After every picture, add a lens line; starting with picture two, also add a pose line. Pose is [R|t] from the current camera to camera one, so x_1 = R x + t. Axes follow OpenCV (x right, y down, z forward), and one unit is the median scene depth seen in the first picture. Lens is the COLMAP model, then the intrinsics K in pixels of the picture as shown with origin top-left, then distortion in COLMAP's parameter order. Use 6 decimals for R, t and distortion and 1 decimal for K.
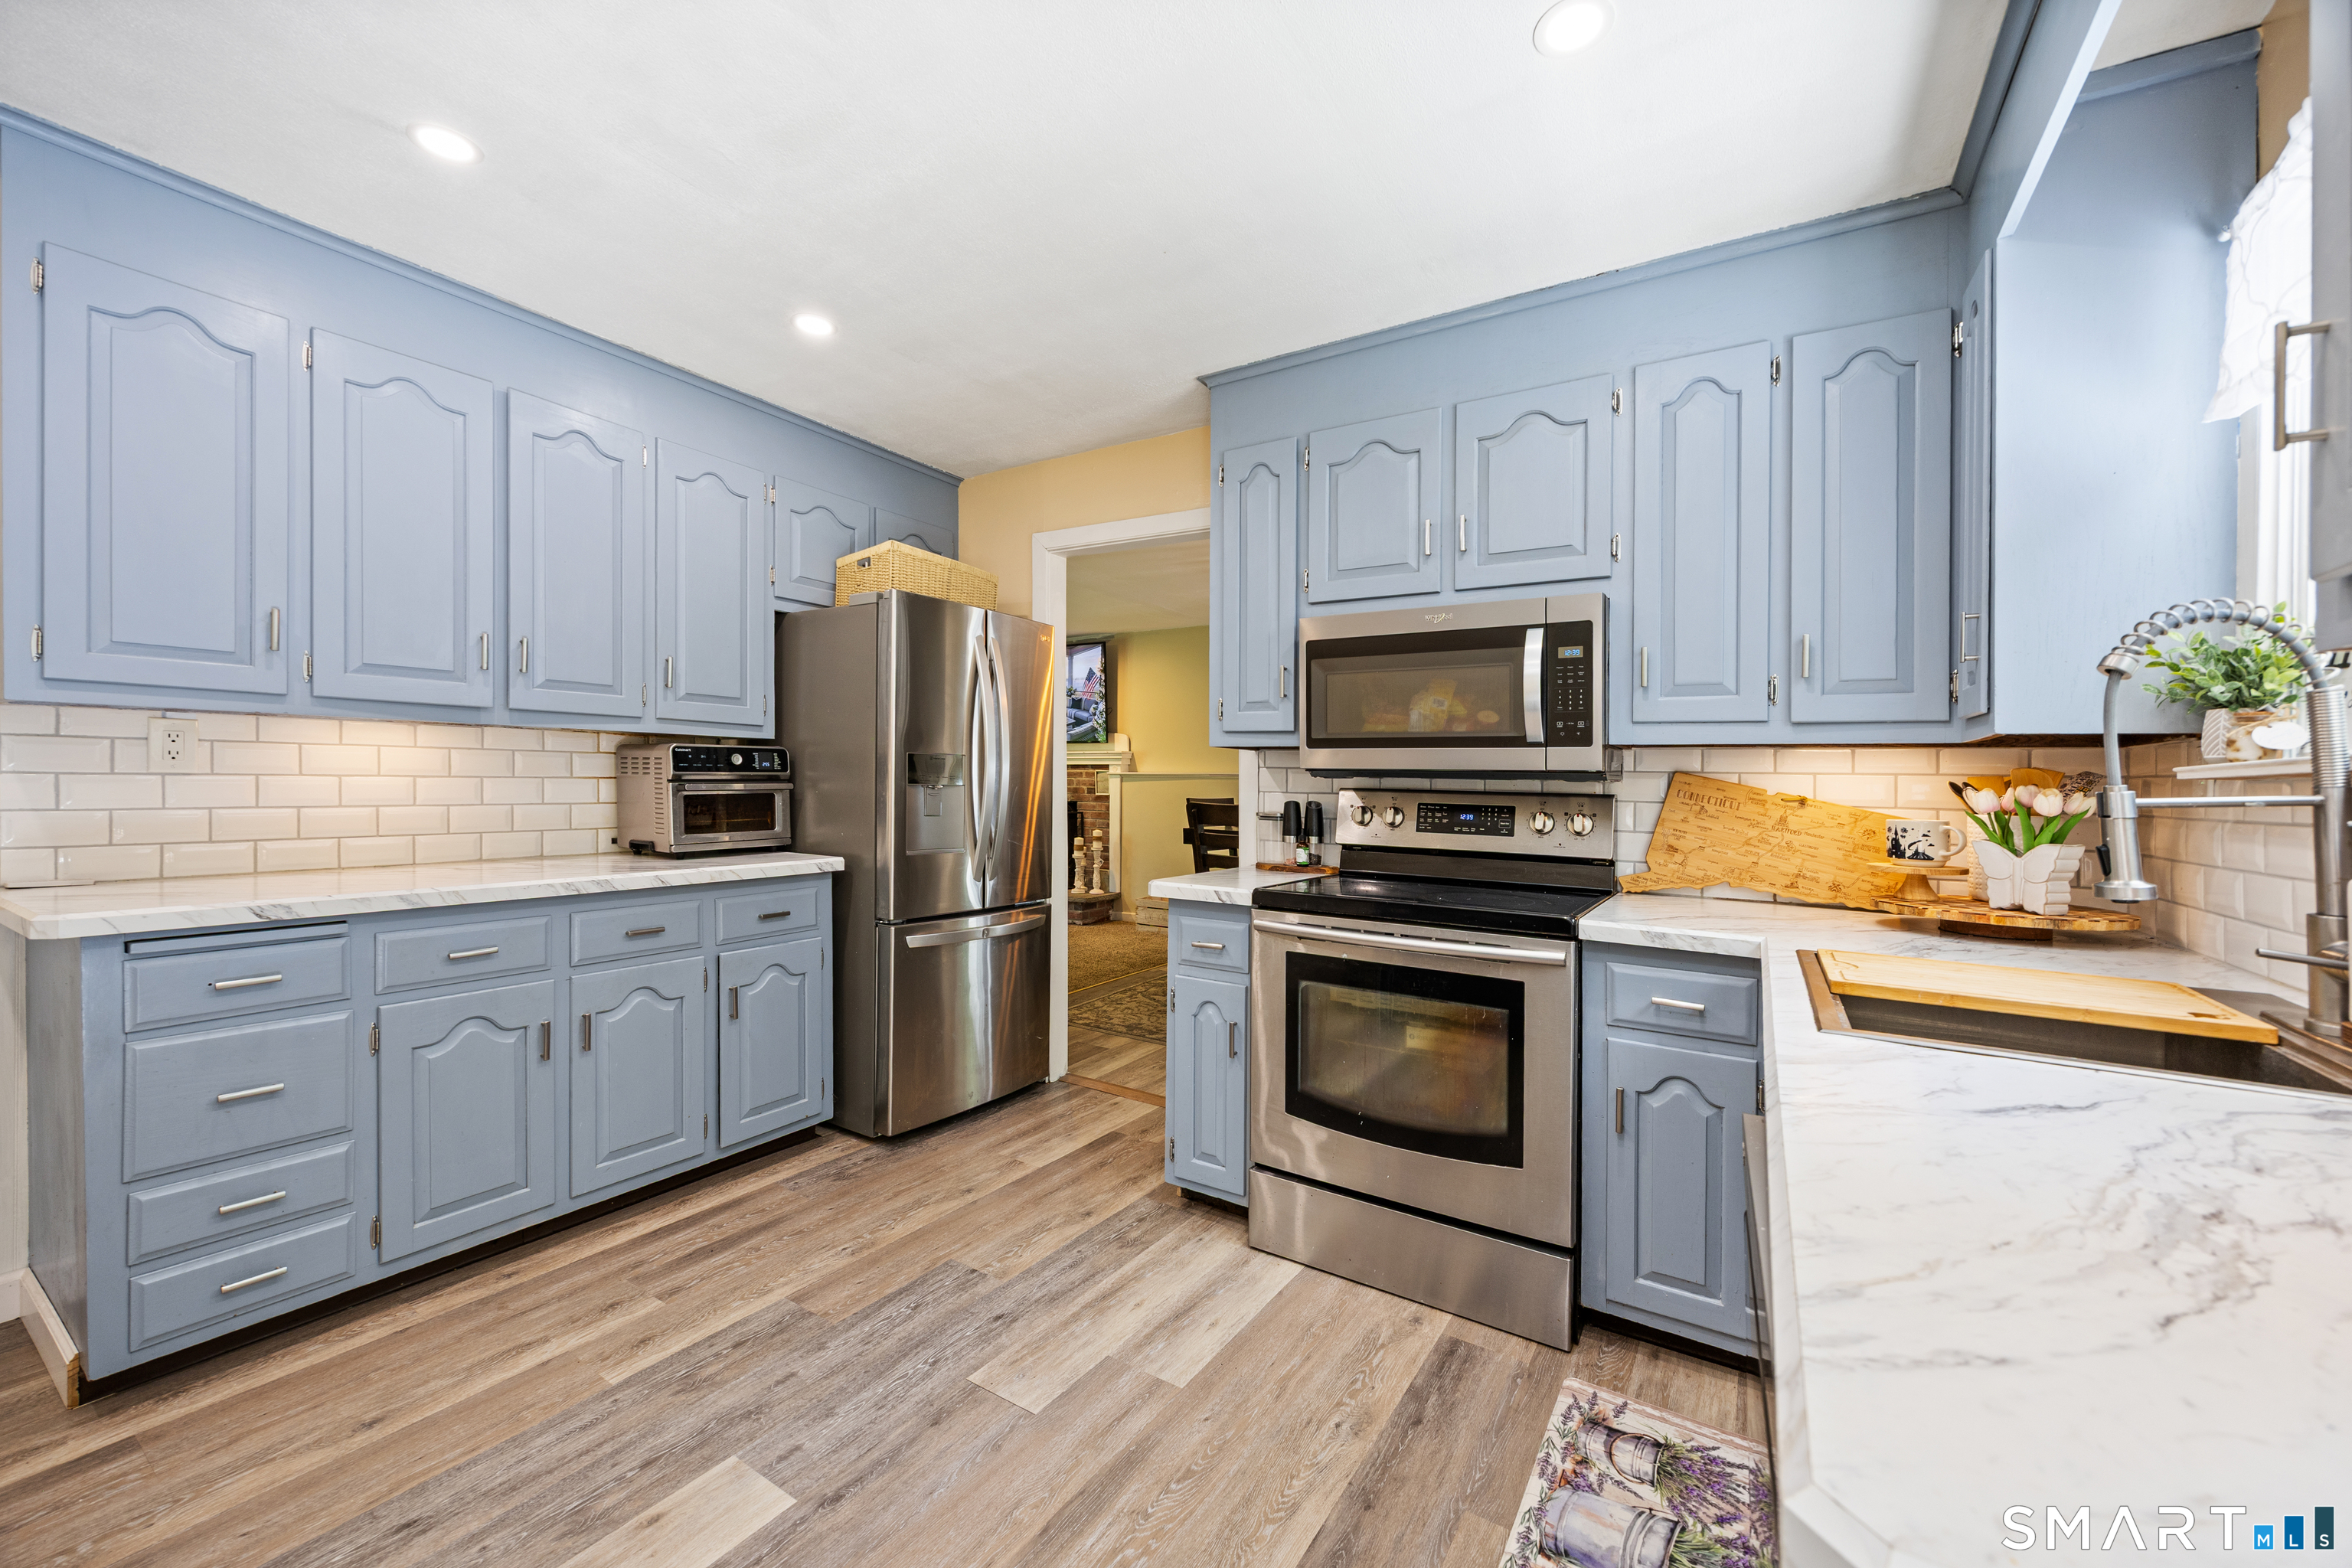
lens RADIAL K [[929.8, 0, 1162.0], [0, 929.8, 792.1], [0, 0, 1]] dist [-0.000184, -0.000023]
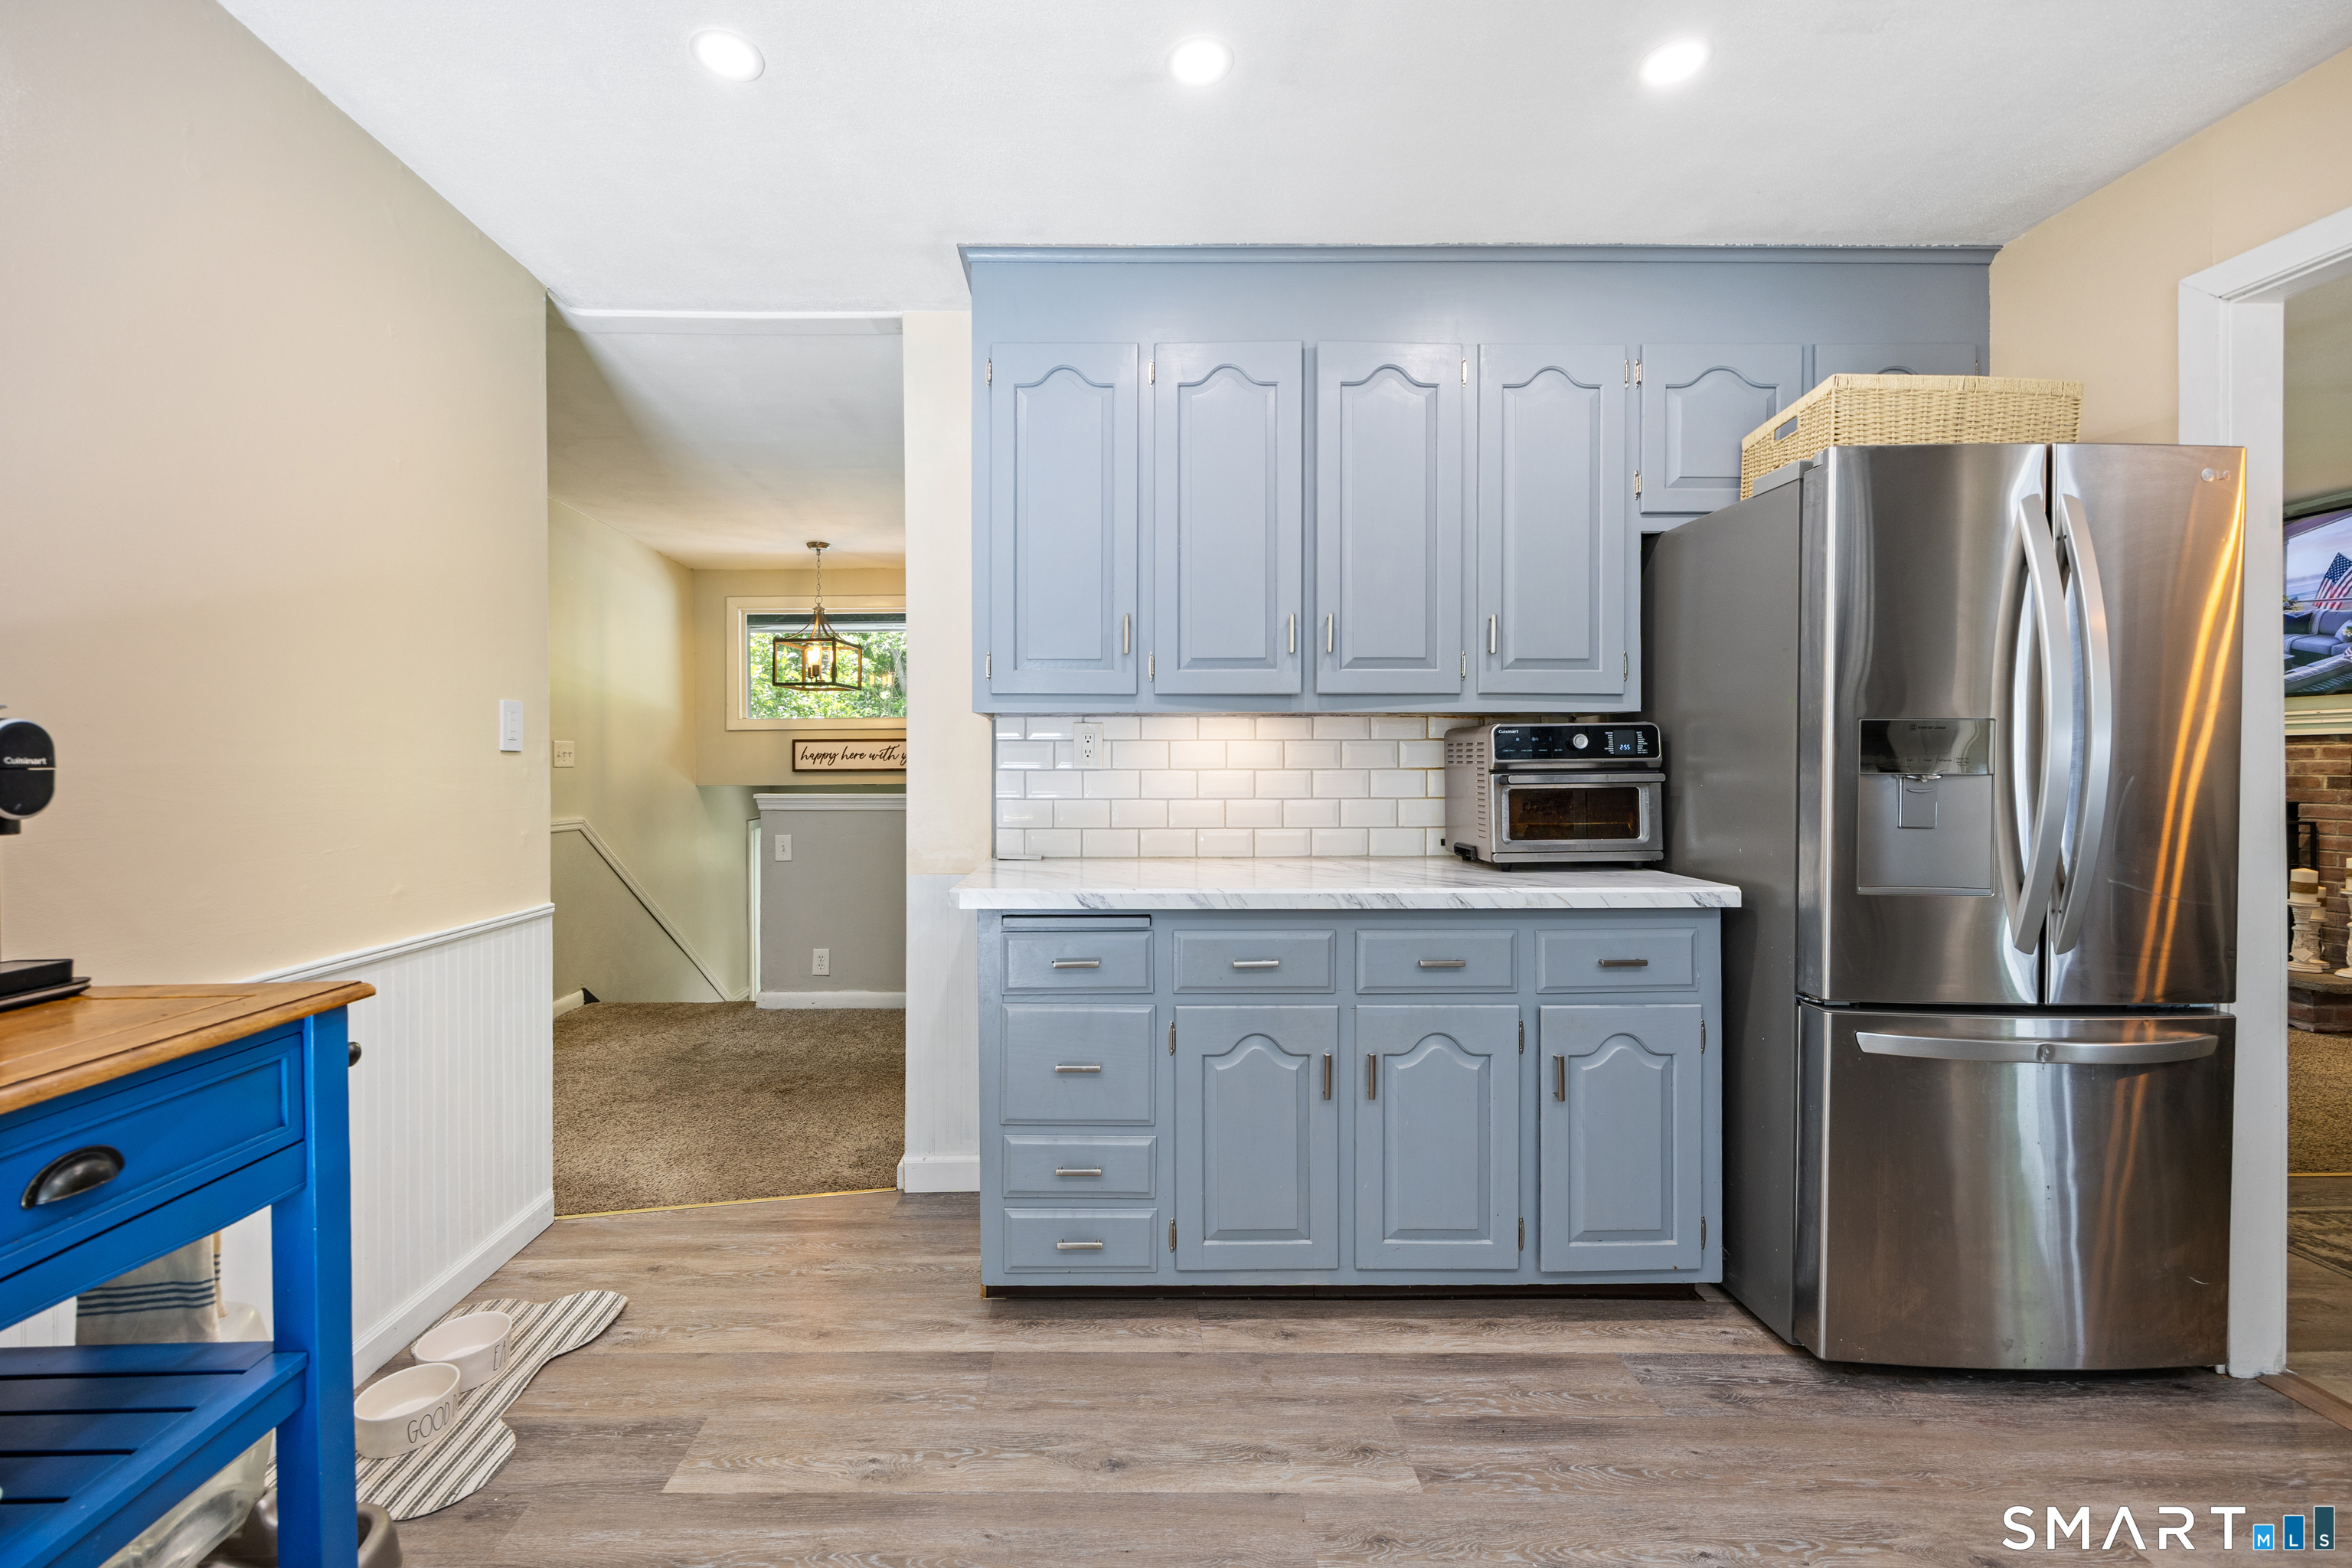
lens RADIAL K [[929.8, 0, 1121.0], [0, 929.8, 786.6], [0, 0, 1]] dist [-0.000184, -0.000023]
pose [[0.551864, 0.002430, -0.833930, -0.042340], [-0.000197, 0.999996, 0.002783, -0.001370], [0.833934, -0.001372, 0.551863, 0.287618]]
